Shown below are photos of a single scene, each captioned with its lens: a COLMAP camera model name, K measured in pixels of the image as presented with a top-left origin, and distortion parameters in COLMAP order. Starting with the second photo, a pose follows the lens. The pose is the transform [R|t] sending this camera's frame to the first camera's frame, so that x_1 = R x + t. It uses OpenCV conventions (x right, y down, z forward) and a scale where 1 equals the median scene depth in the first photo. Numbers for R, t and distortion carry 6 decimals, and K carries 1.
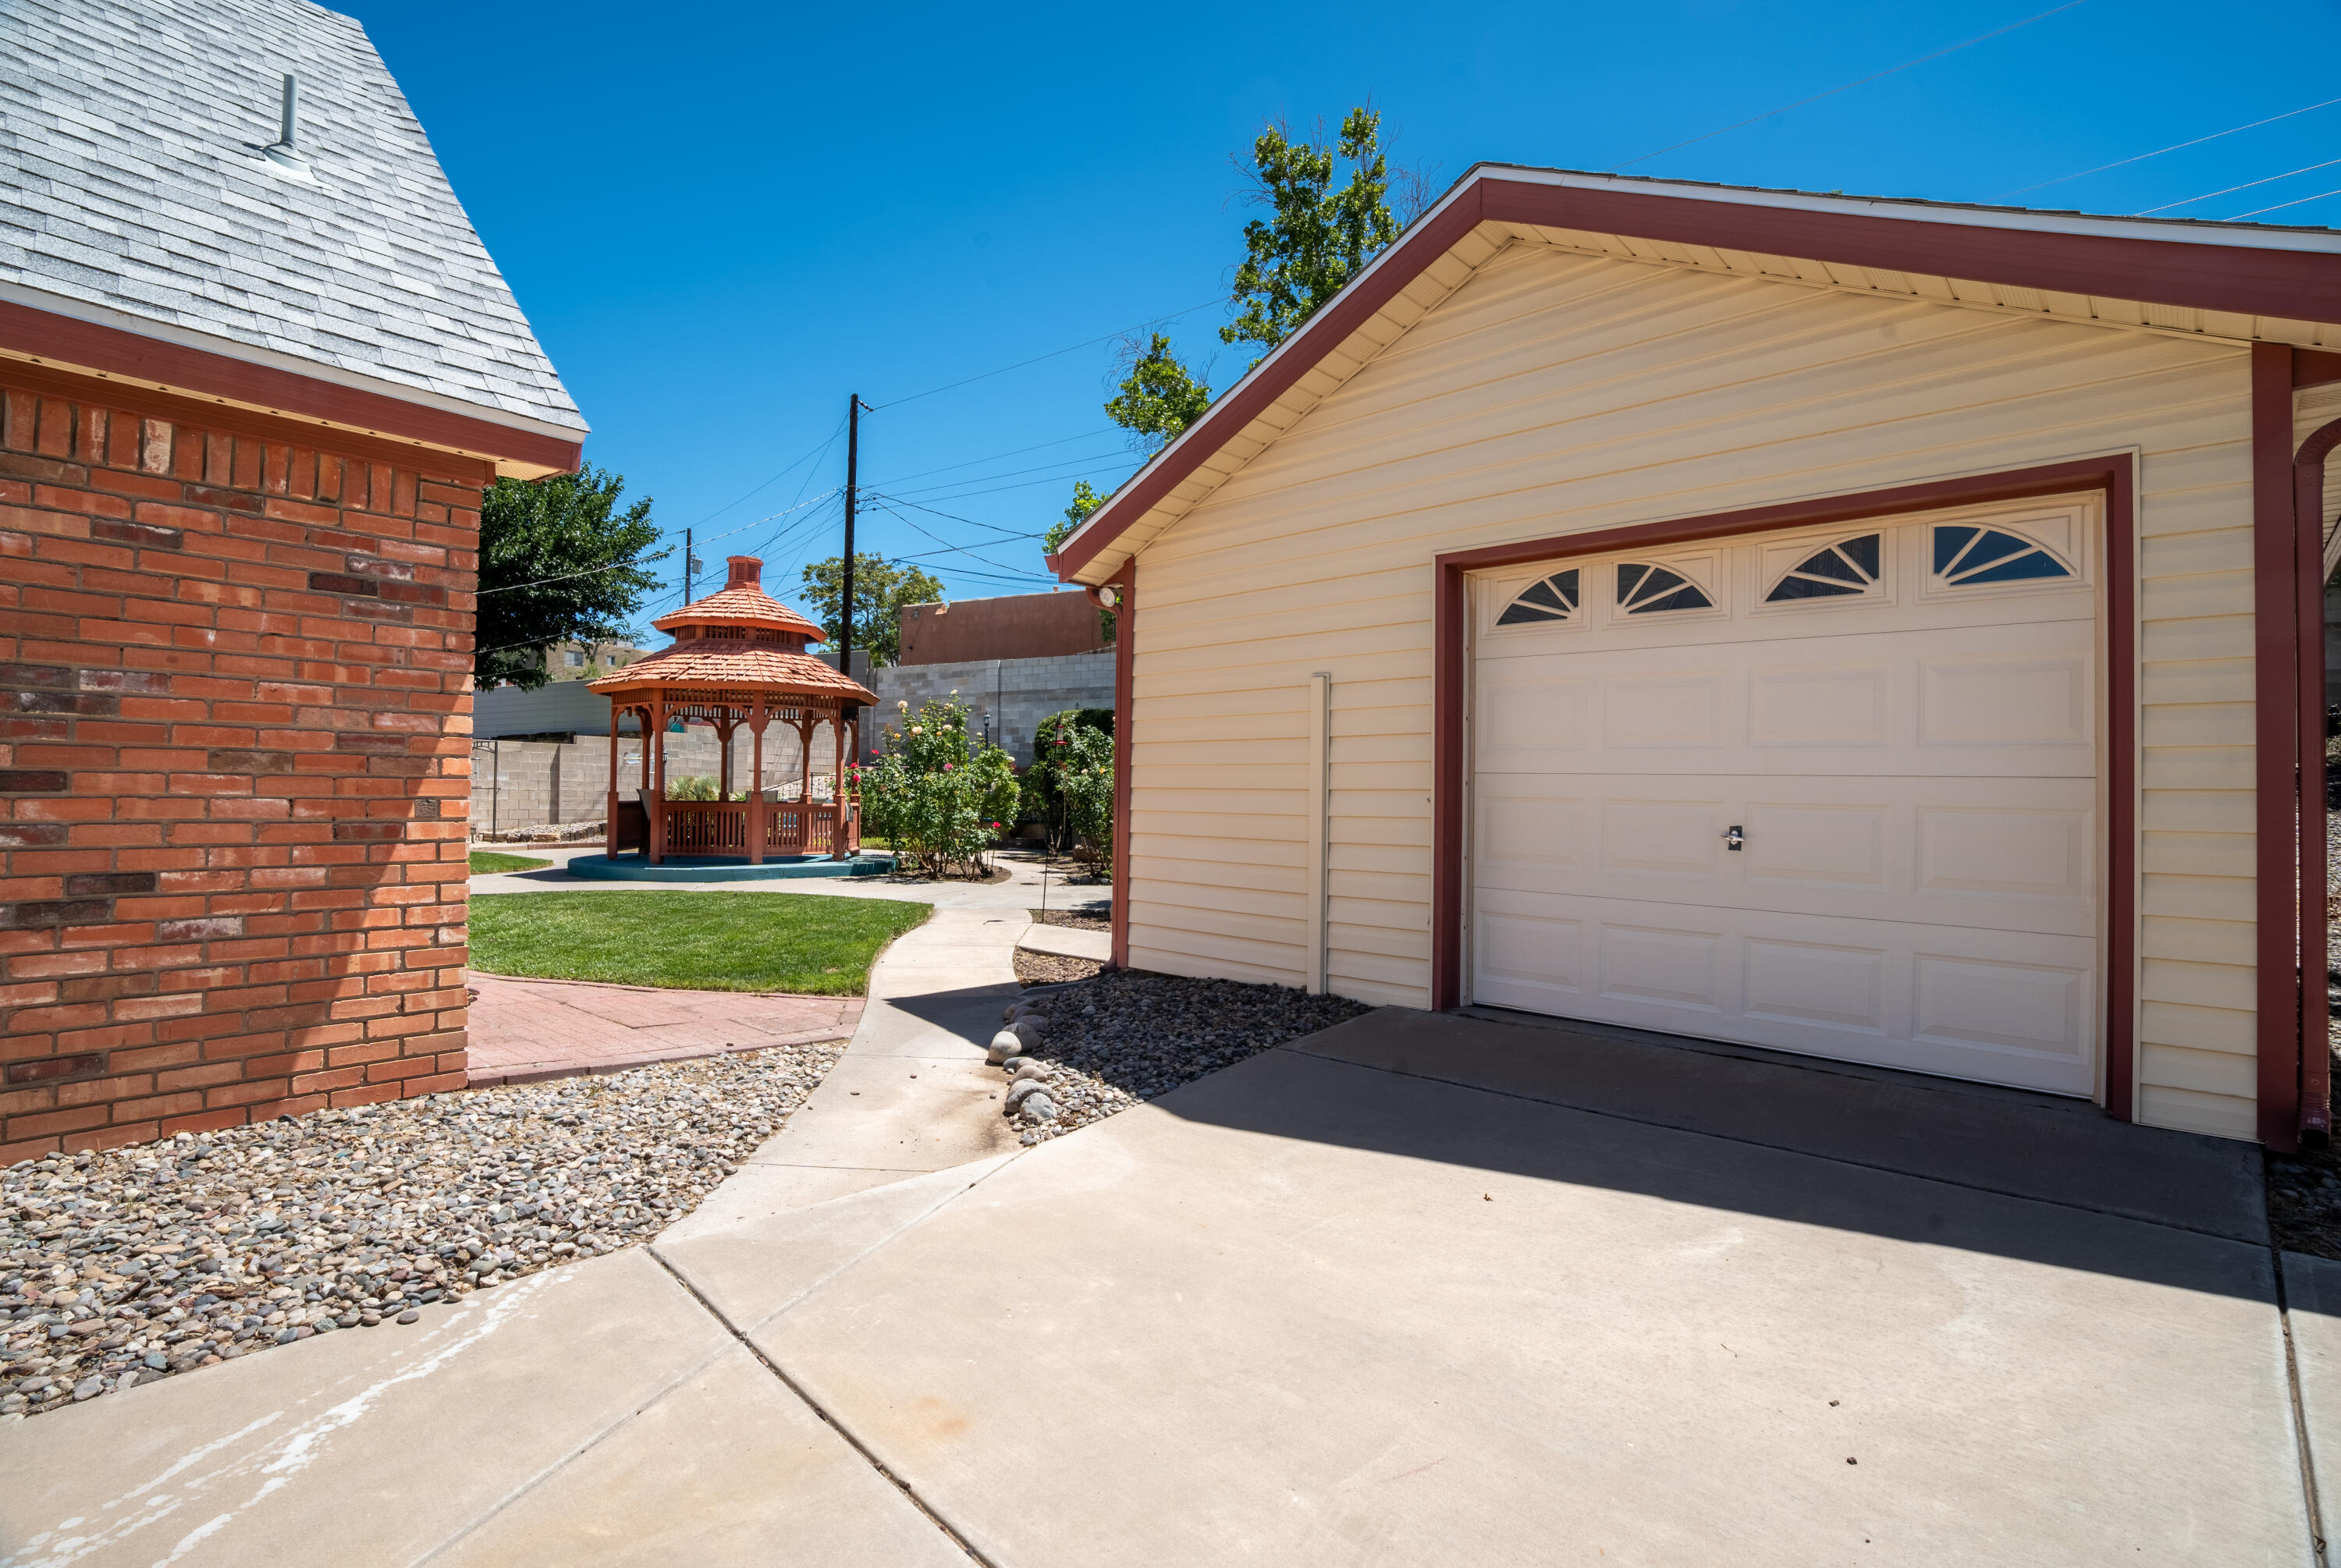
lens RADIAL K [[1078.8, 0, 1164.0], [0, 1078.8, 771.3], [0, 0, 1]] dist [-0.048596, 0.000165]
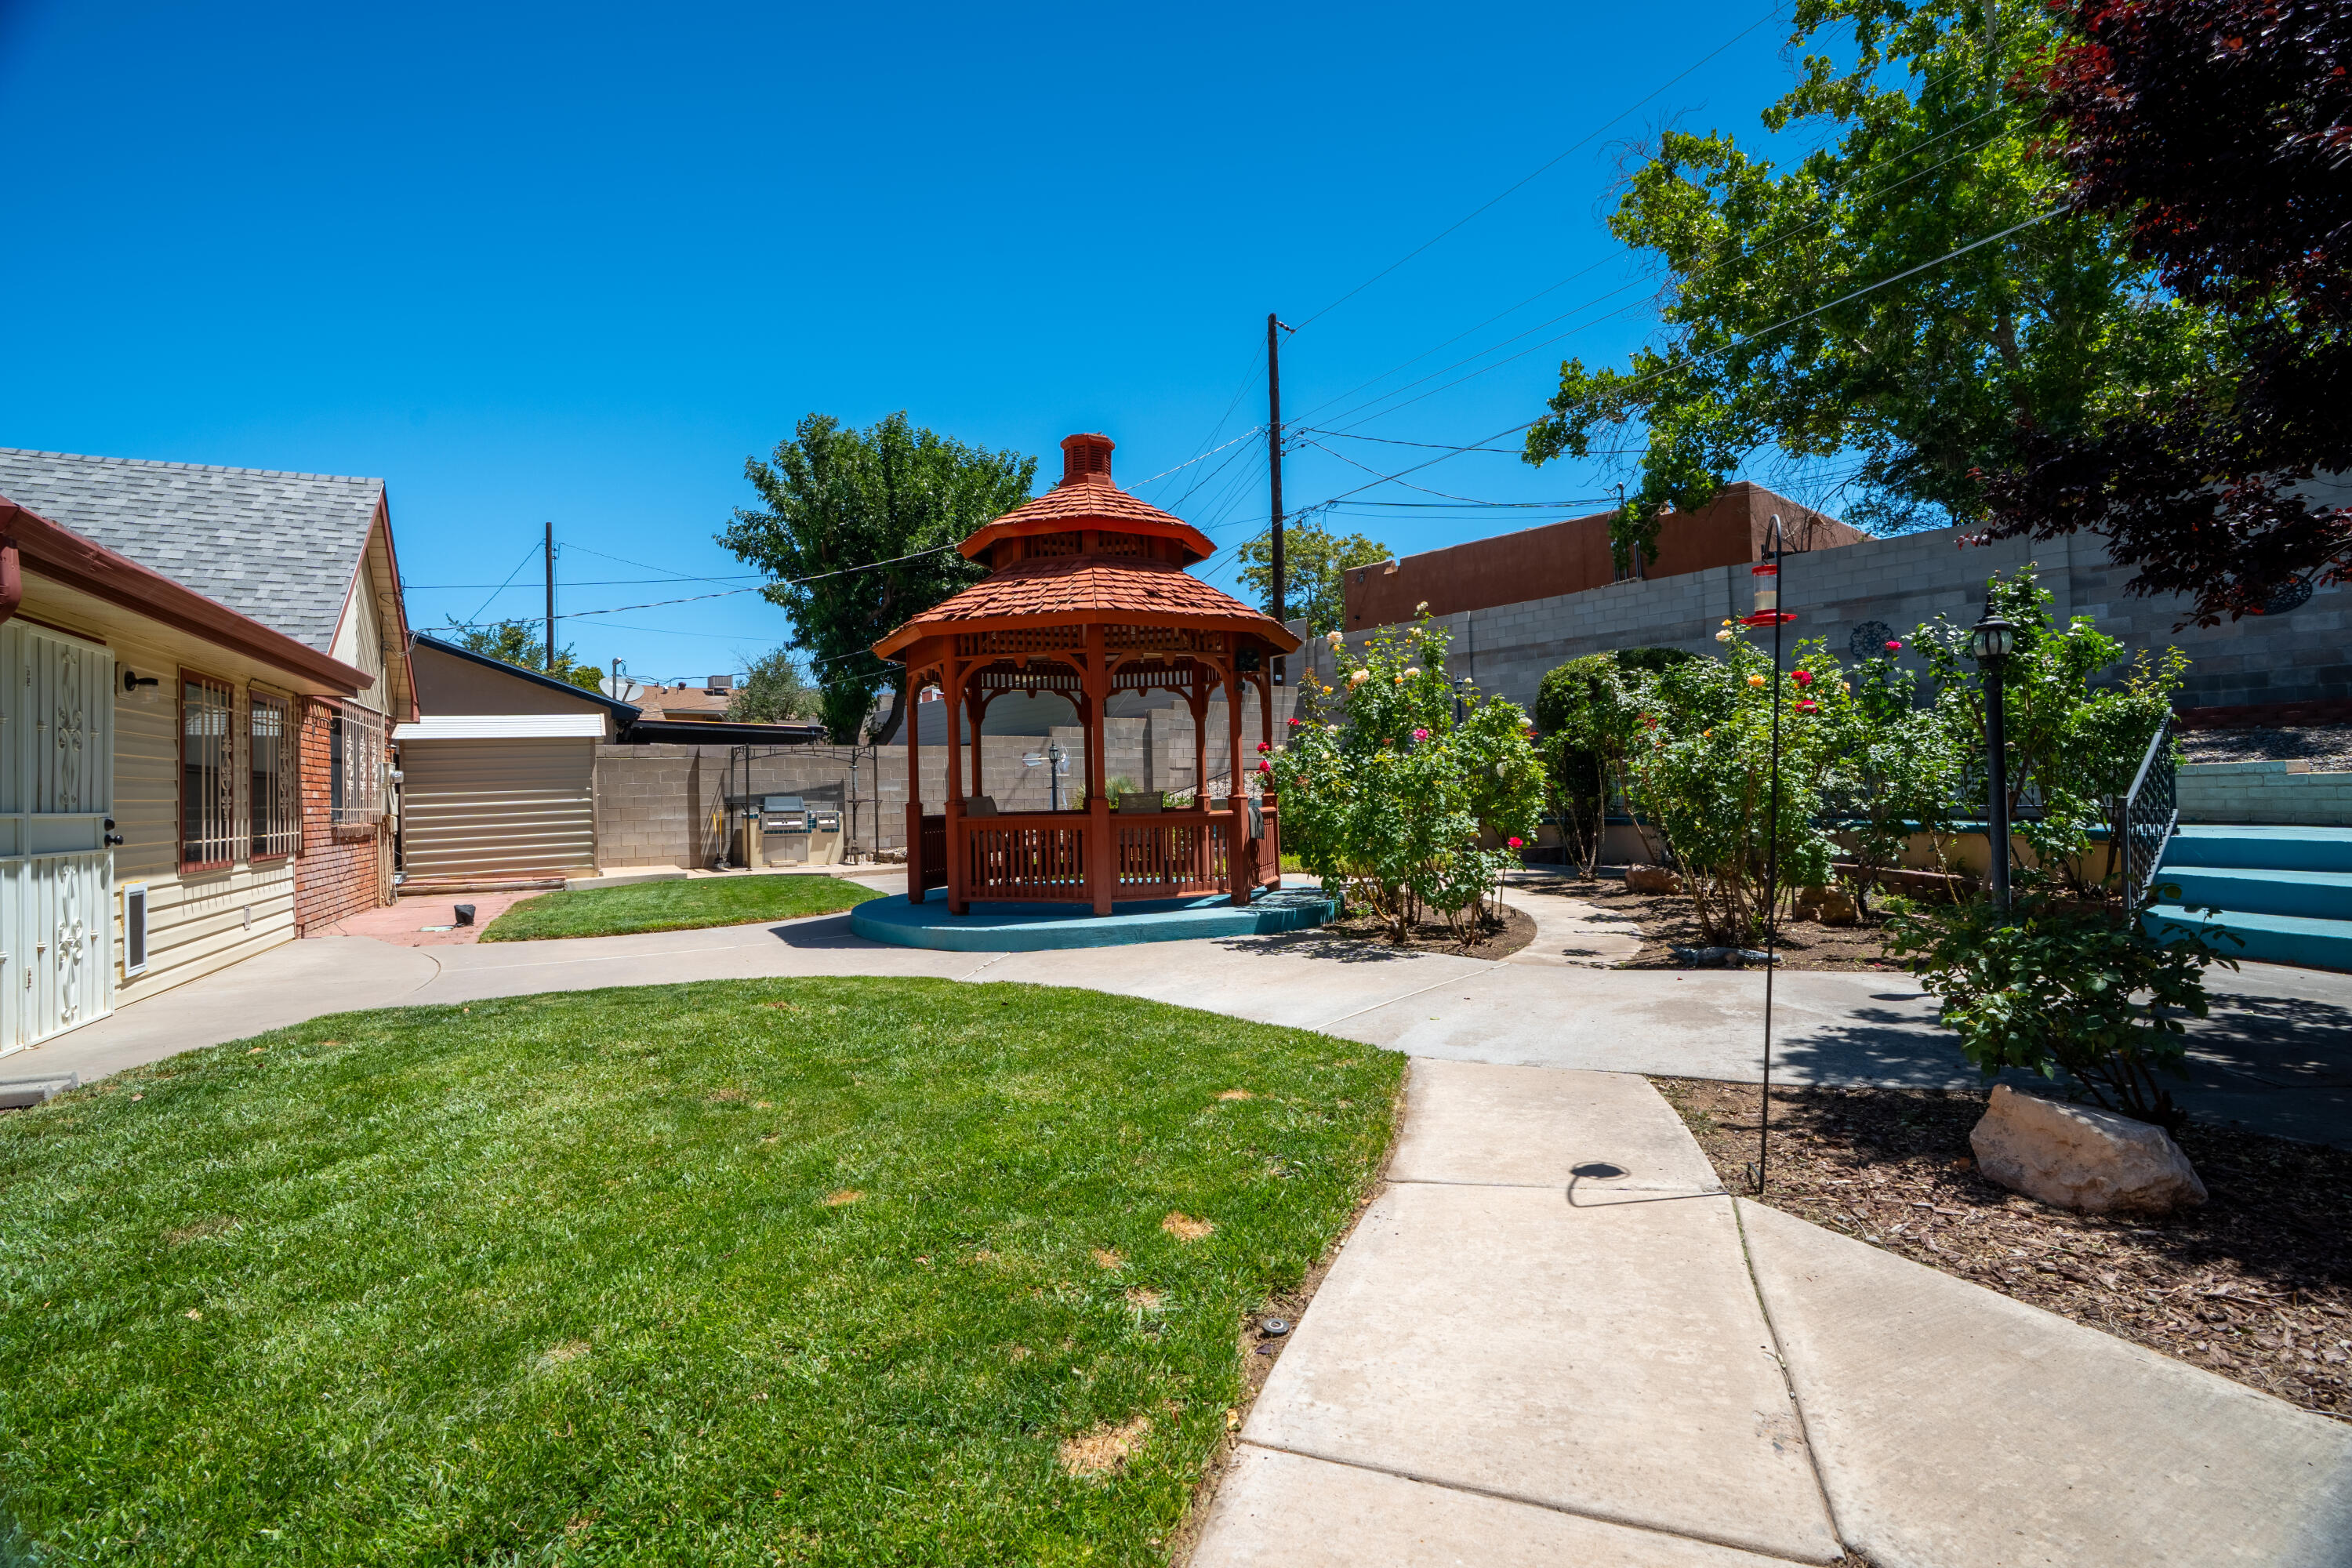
lens RADIAL K [[1084.1, 0, 1169.5], [0, 1084.1, 771.3], [0, 0, 1]] dist [-0.048596, 0.000165]
pose [[0.915163, -0.041812, -0.400909, -0.092341], [0.044123, 0.999020, -0.003469, 0.008961], [0.400661, -0.014515, 0.916111, 0.426033]]
